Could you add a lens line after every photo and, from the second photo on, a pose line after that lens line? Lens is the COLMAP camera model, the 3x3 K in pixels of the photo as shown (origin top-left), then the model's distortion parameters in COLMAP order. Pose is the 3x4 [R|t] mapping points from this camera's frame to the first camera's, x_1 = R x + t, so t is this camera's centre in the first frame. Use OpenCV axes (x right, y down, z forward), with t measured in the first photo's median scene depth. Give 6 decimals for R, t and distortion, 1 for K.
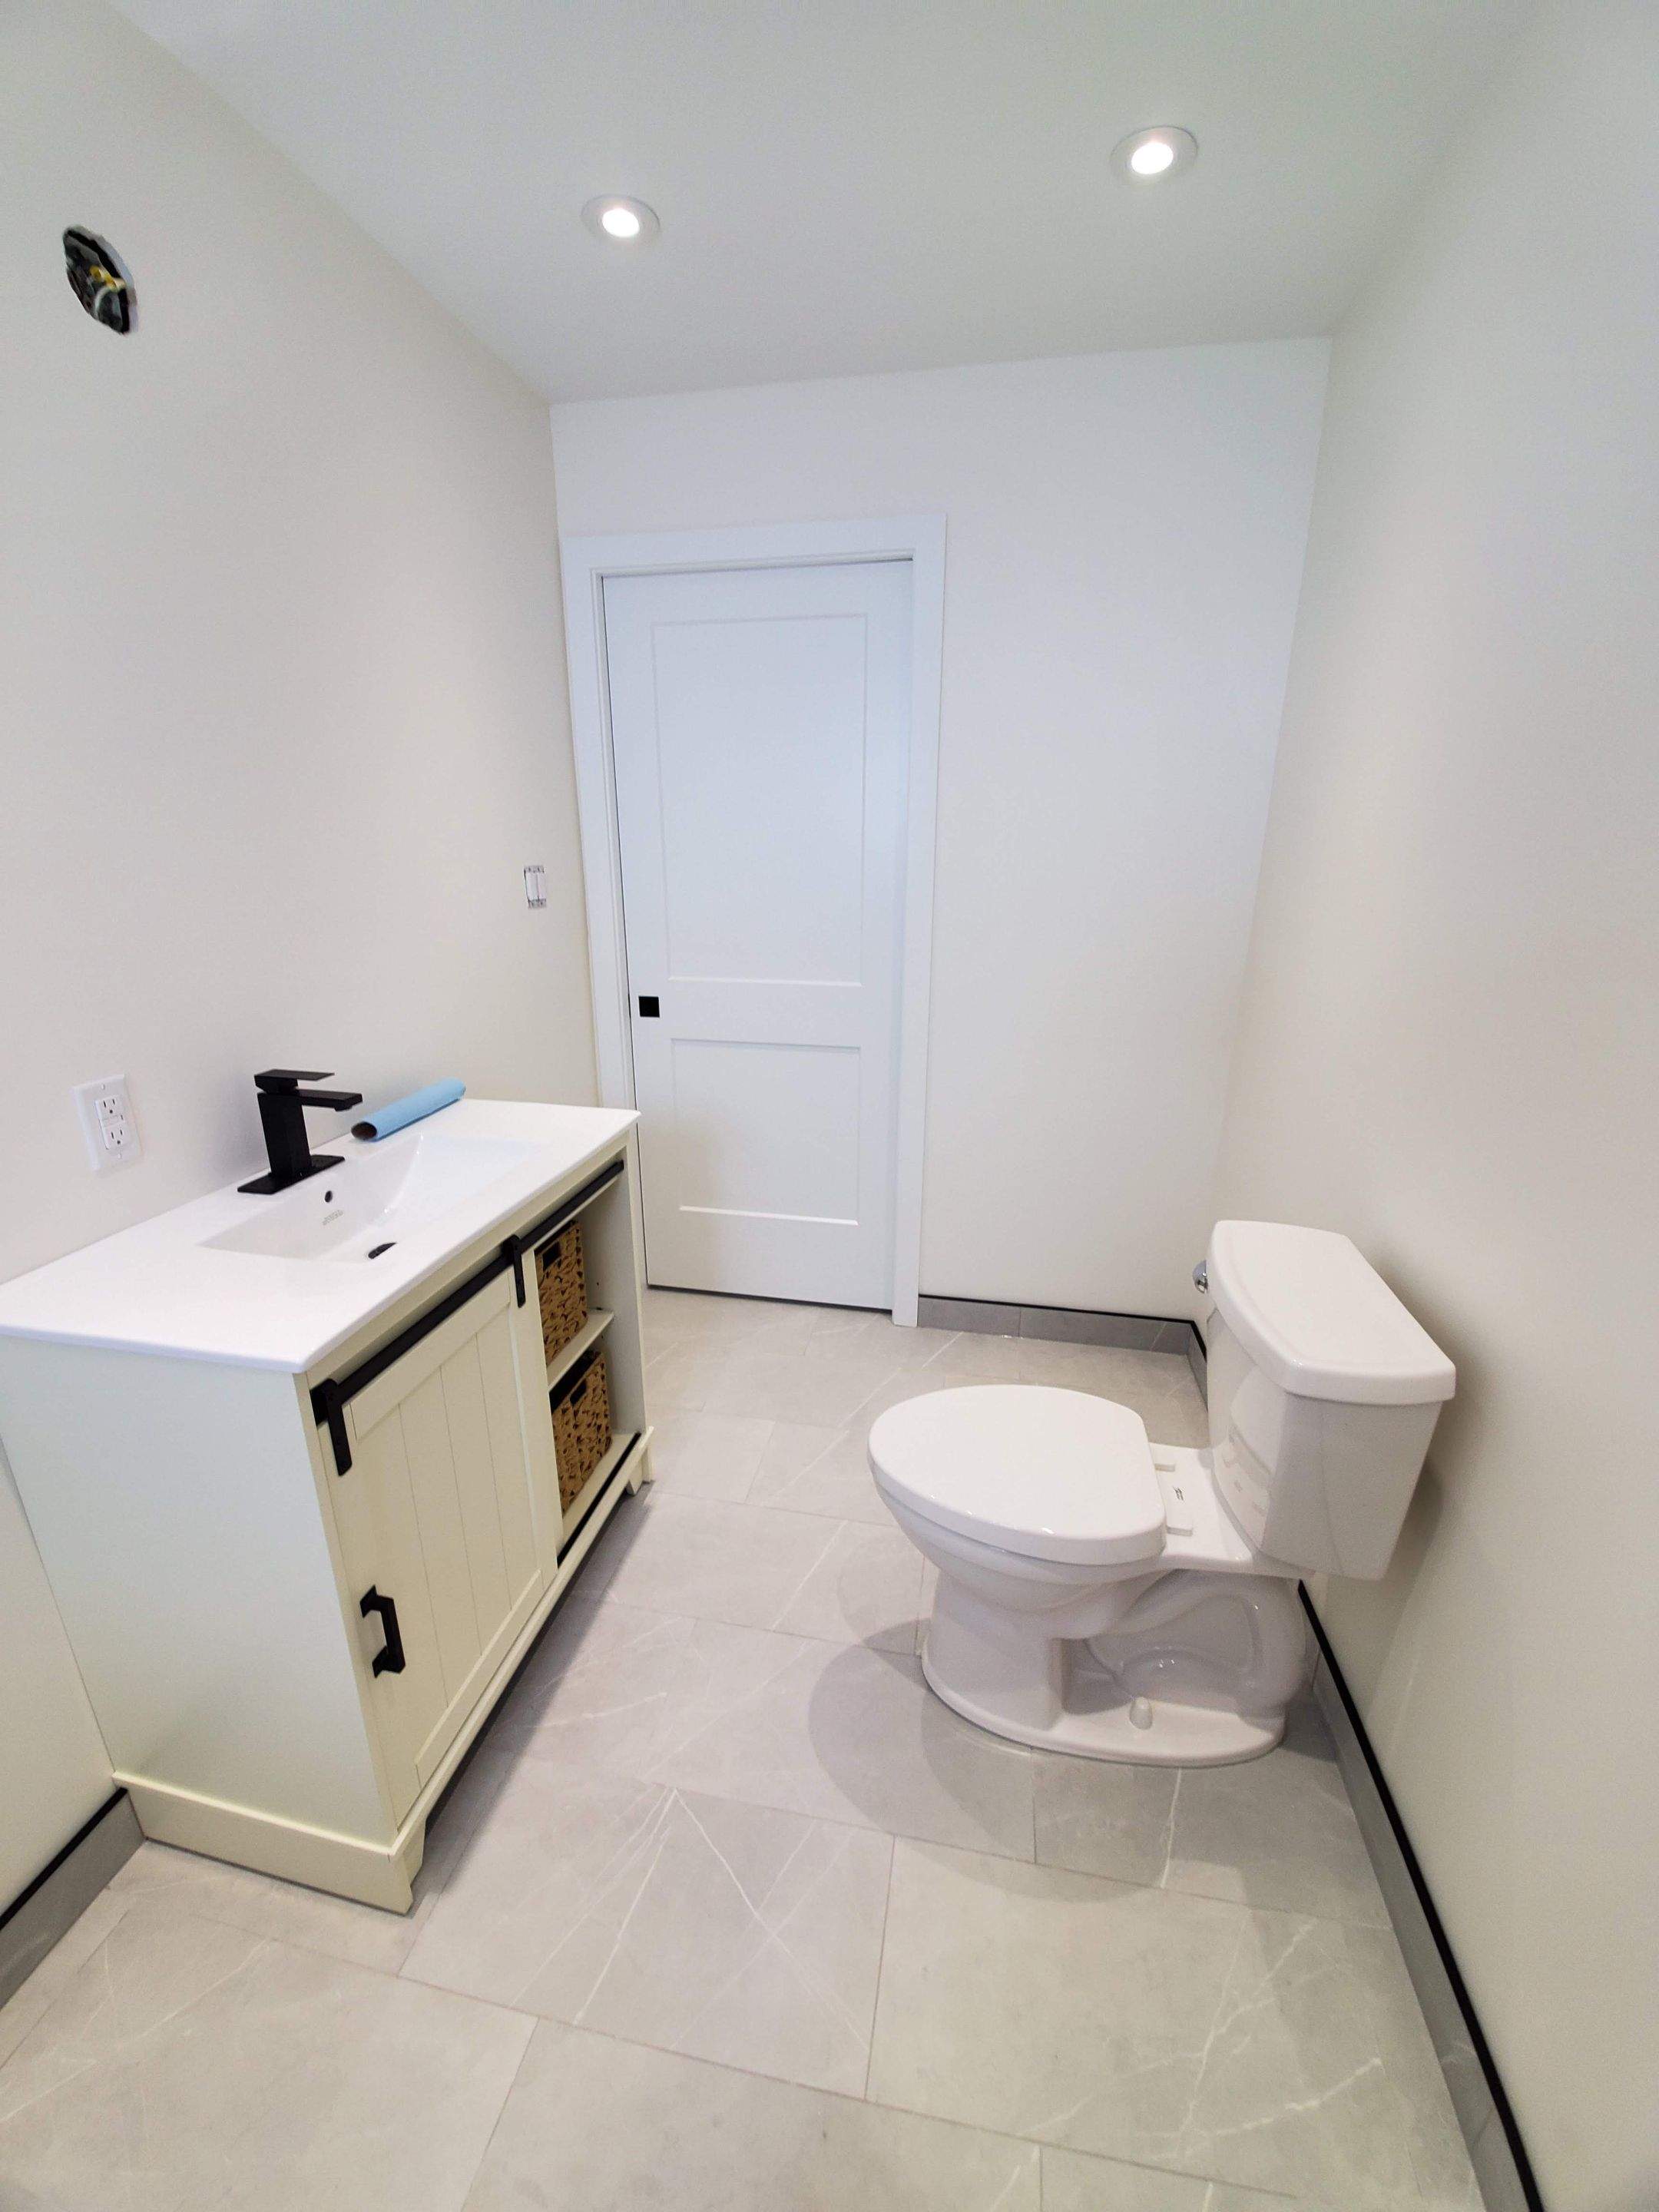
lens RADIAL K [[864.6, 0, 836.1], [0, 864.6, 1103.7], [0, 0, 1]] dist [-0.019131, -0.003420]
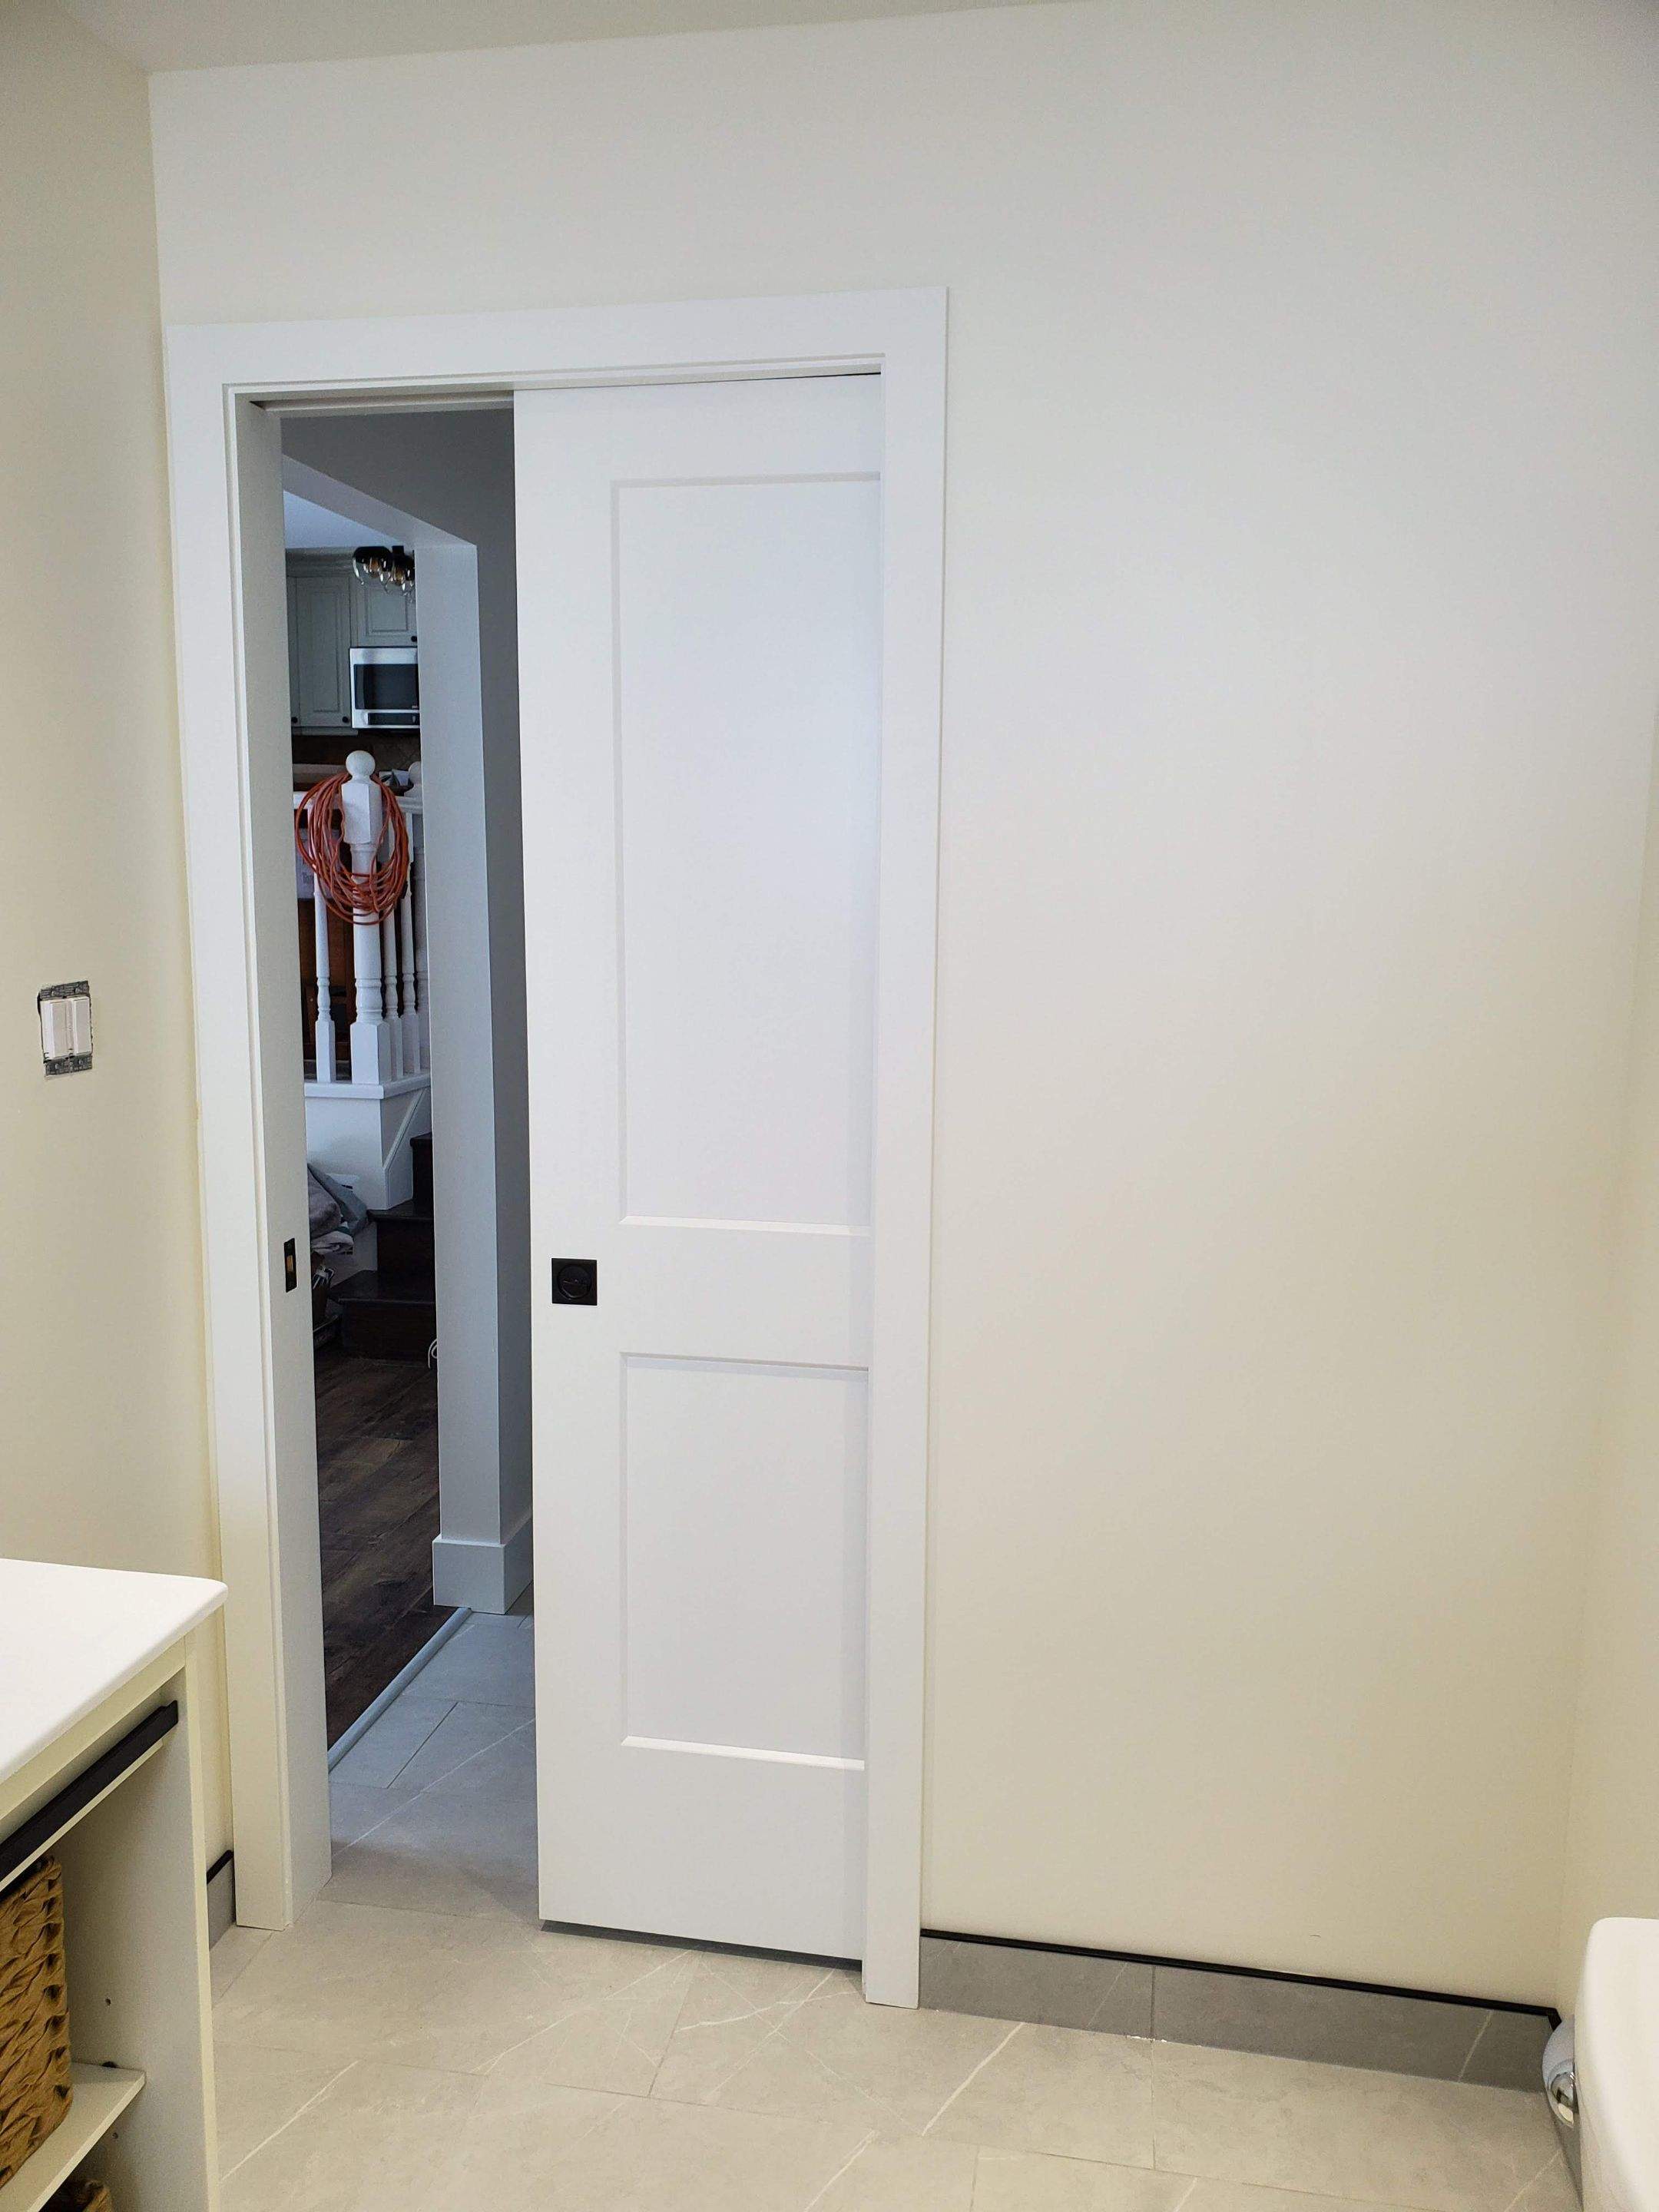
lens RADIAL K [[1709.8, 0, 826.2], [0, 1709.8, 1107.8], [0, 0, 1]] dist [0.011563, -0.014525]
pose [[0.999892, 0.003903, 0.014149, 0.041804], [-0.001655, 0.987829, -0.155536, -0.068328], [-0.014584, 0.155495, 0.987729, 0.099318]]
